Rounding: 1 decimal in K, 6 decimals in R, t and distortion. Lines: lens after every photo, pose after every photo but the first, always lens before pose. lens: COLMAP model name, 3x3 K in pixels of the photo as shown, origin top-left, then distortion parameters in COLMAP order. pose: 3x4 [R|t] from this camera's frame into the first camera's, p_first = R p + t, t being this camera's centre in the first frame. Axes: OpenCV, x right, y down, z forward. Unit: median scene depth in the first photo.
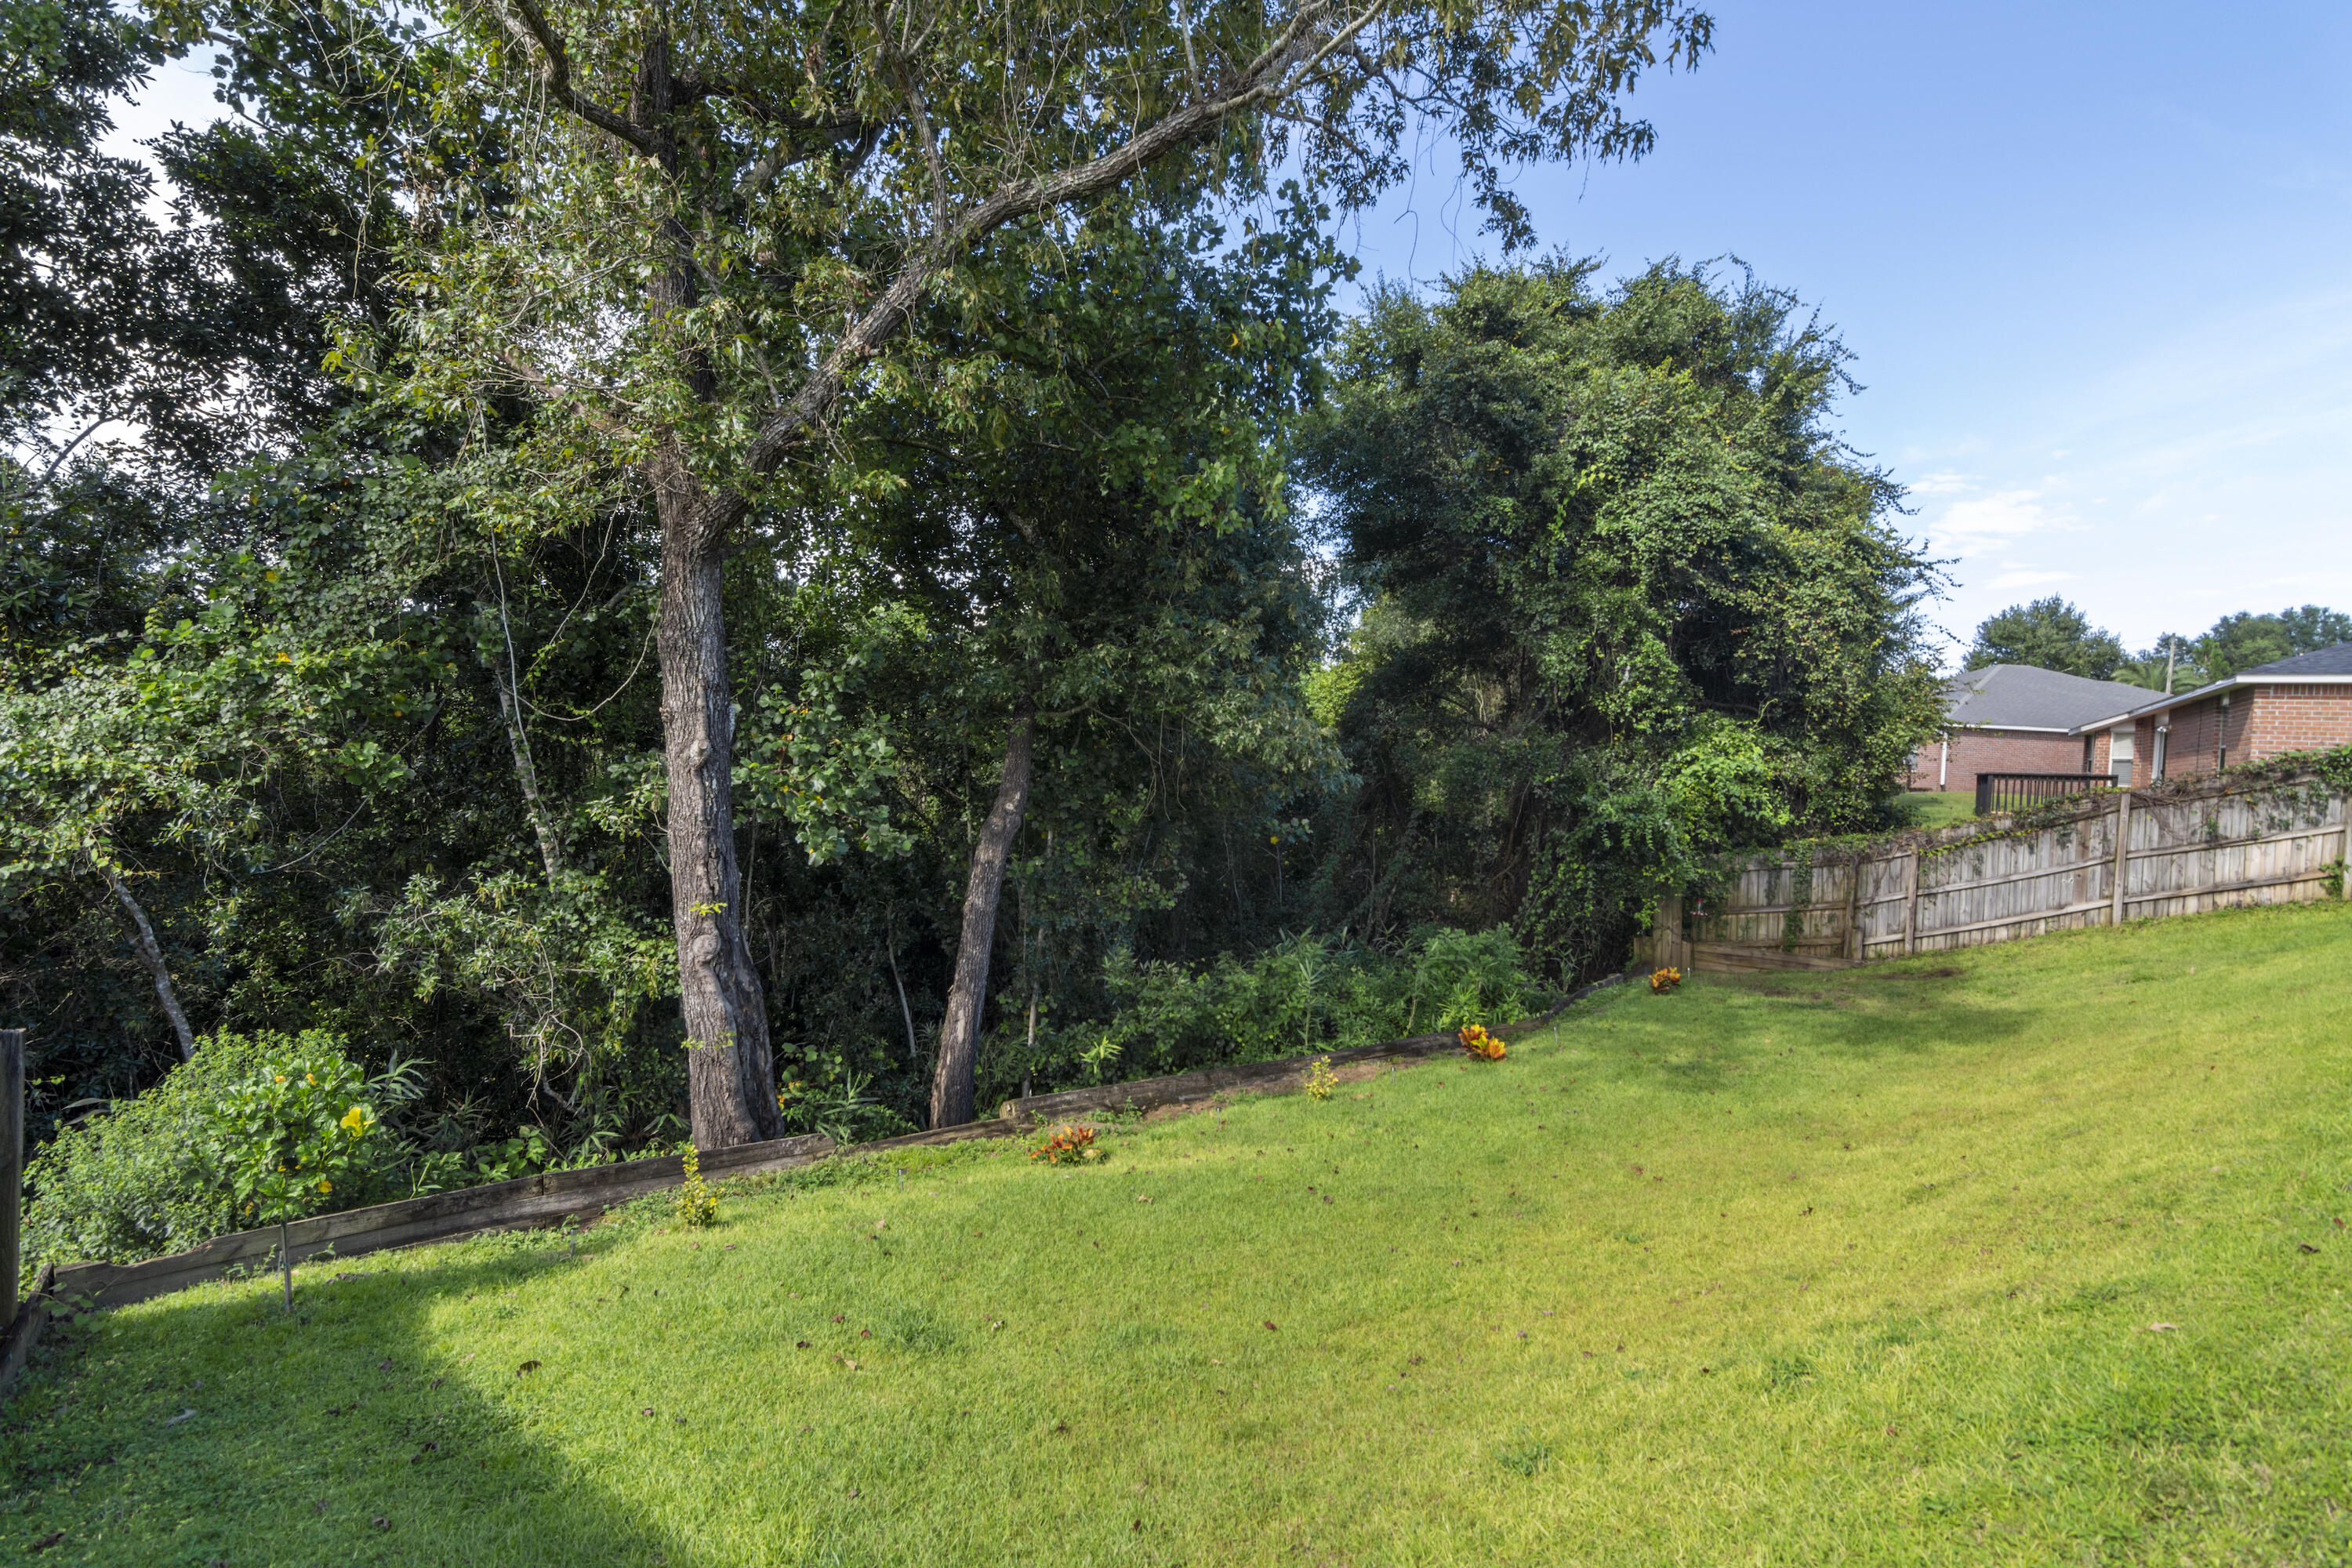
lens RADIAL K [[1159.9, 0, 1177.1], [0, 1159.9, 840.1], [0, 0, 1]] dist [-0.002262, 0.000417]
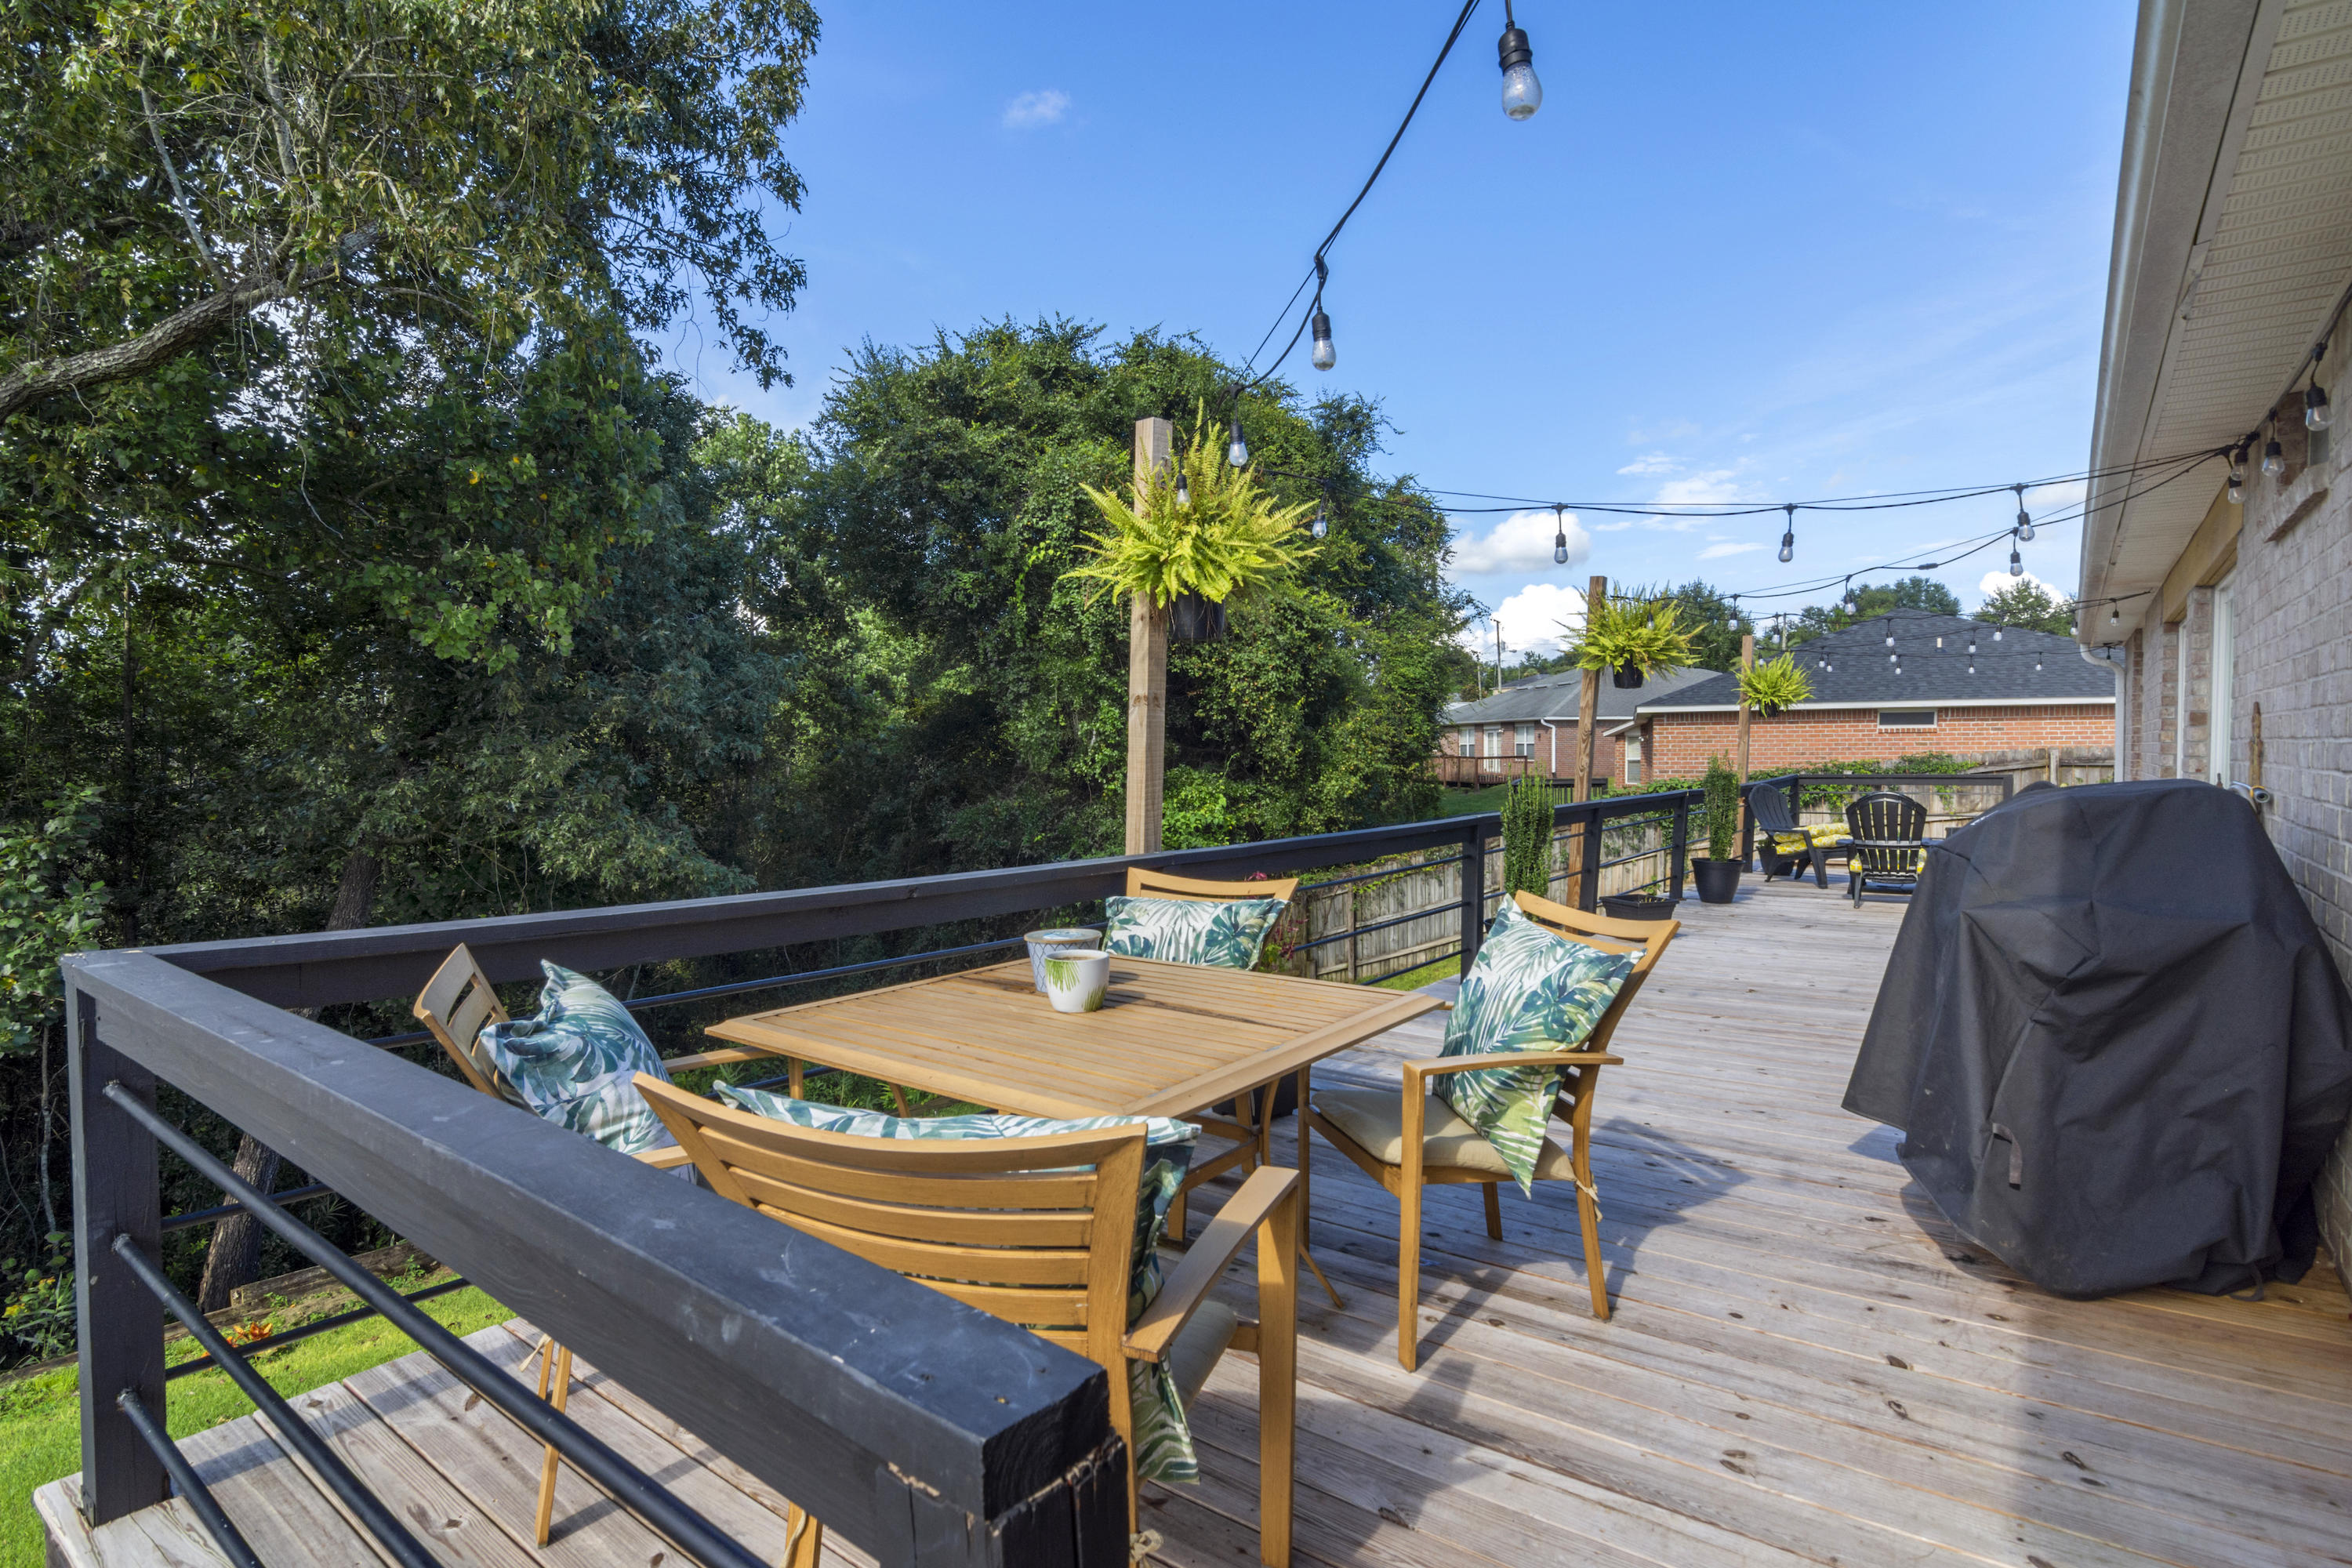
lens RADIAL K [[1159.8, 0, 1175.1], [0, 1159.8, 851.3], [0, 0, 1]] dist [0.002496, 0.000331]
pose [[0.977877, -0.067671, 0.197931, 0.248416], [0.064849, 0.997680, 0.020710, -0.058247], [-0.198873, -0.007416, 0.979997, -0.051688]]
